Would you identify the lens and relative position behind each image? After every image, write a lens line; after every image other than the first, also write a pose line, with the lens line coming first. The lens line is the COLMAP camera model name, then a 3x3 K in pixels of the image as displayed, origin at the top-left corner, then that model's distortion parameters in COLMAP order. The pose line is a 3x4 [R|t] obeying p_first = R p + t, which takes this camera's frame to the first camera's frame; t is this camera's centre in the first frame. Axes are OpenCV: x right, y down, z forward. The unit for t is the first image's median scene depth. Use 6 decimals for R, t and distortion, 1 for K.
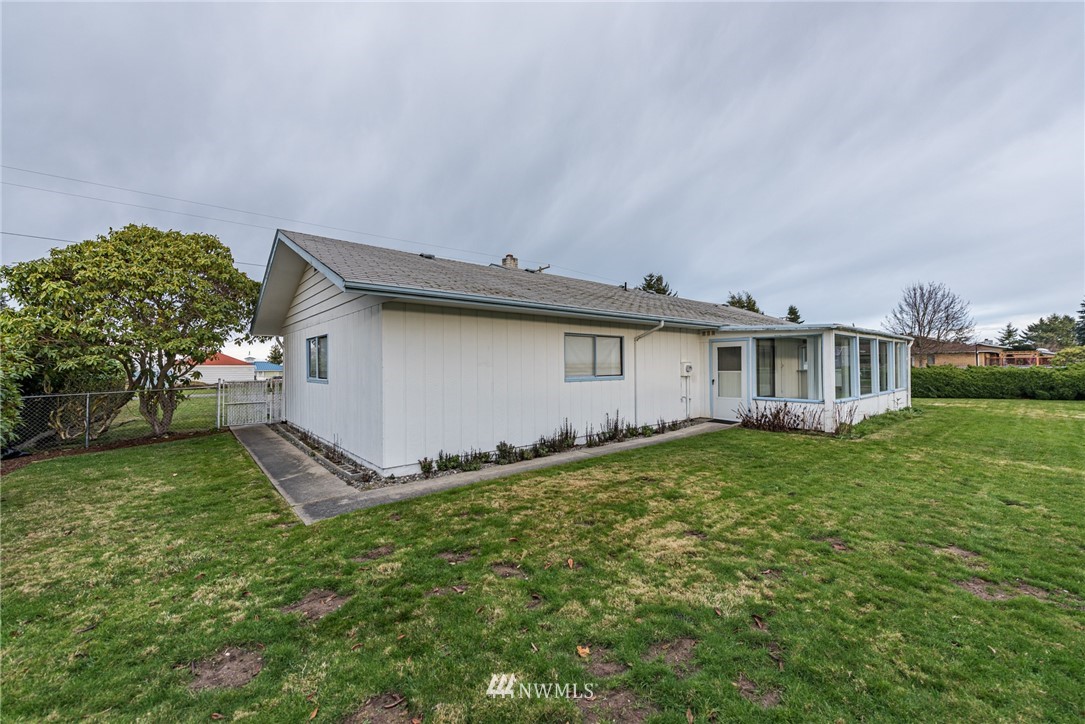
lens RADIAL K [[425.4, 0, 547.4], [0, 425.4, 361.8], [0, 0, 1]] dist [-0.001083, -0.000348]
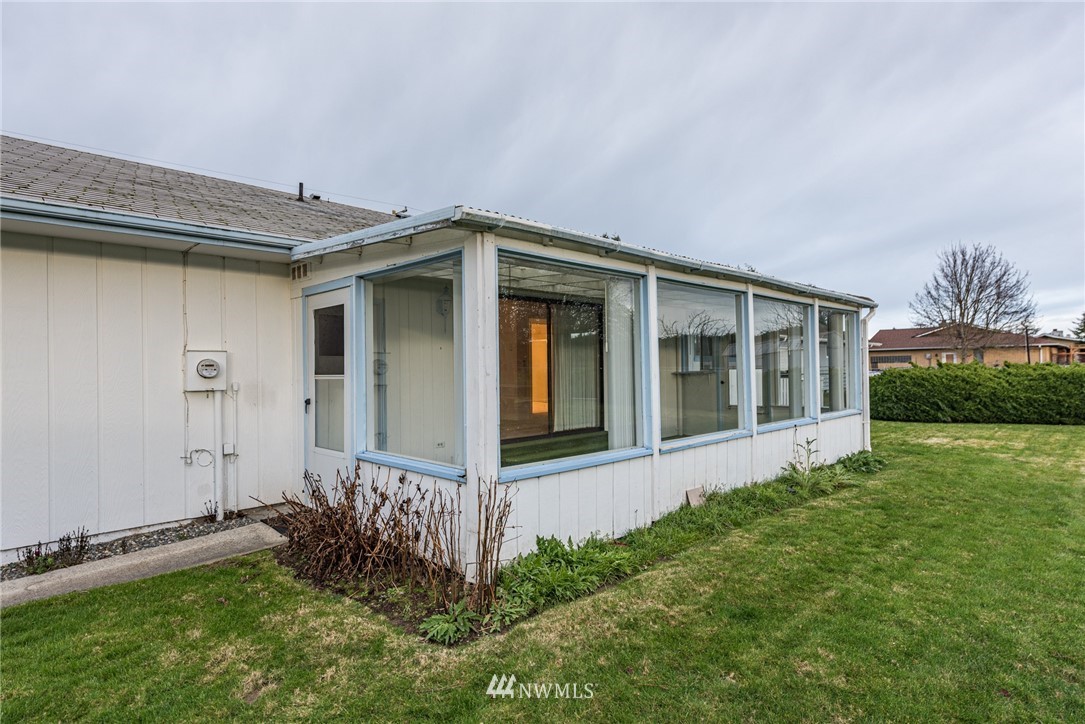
lens RADIAL K [[573.3, 0, 539.1], [0, 573.3, 361.4], [0, 0, 1]] dist [-0.006421, -0.001850]
pose [[0.998137, -0.002799, 0.060940, 0.137065], [0.002950, 0.999993, -0.002382, 0.002871], [-0.060933, 0.002557, 0.998139, 0.119333]]
